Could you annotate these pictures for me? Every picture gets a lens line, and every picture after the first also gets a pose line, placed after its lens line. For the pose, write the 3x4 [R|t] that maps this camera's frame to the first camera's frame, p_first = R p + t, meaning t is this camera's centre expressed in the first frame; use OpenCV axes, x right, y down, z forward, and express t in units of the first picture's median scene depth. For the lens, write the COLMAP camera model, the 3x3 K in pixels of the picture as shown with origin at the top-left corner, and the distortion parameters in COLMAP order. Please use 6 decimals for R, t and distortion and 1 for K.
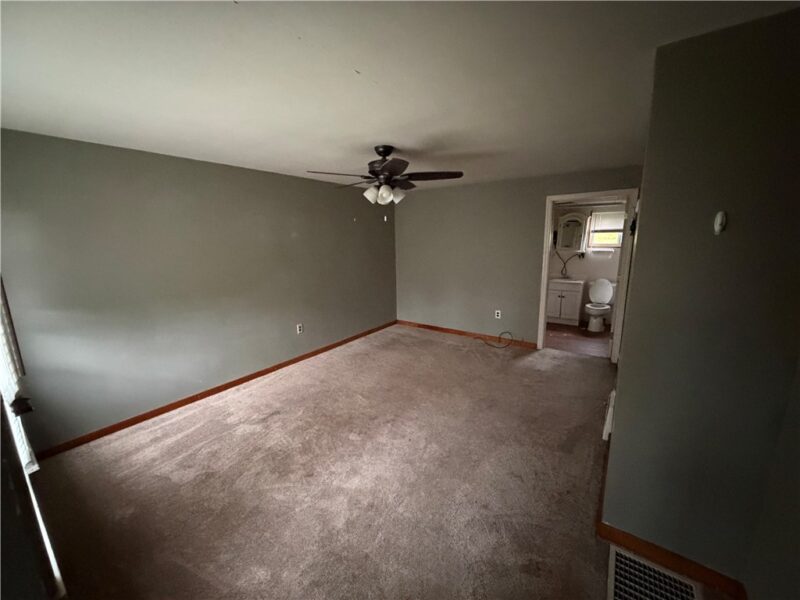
lens RADIAL K [[319.5, 0, 400.0], [0, 319.5, 300.0], [0, 0, 1]] dist [-0.000879, -0.000057]
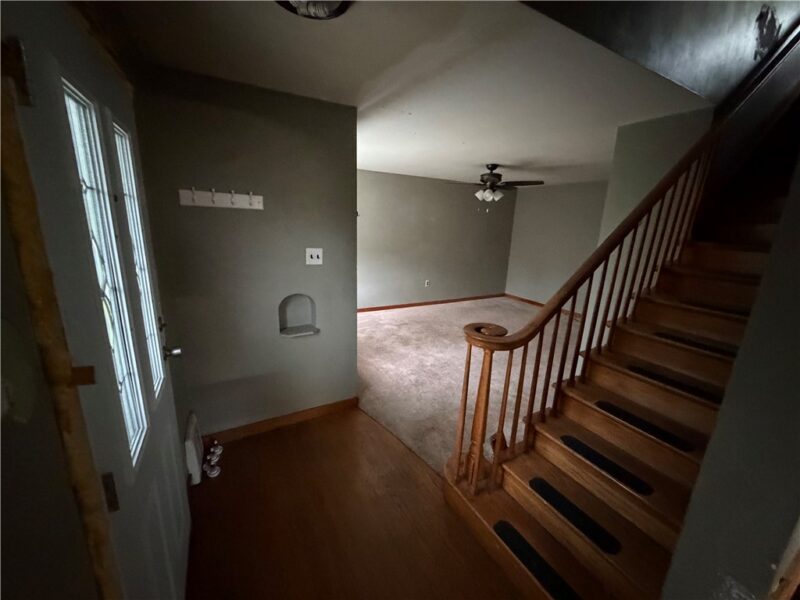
lens RADIAL K [[319.5, 0, 400.0], [0, 319.5, 300.0], [0, 0, 1]] dist [-0.000879, -0.000057]
pose [[0.904267, 0.154652, -0.397974, 0.276227], [-0.139352, 0.987954, 0.067285, 0.140811], [0.403586, -0.005386, 0.914926, -0.643566]]
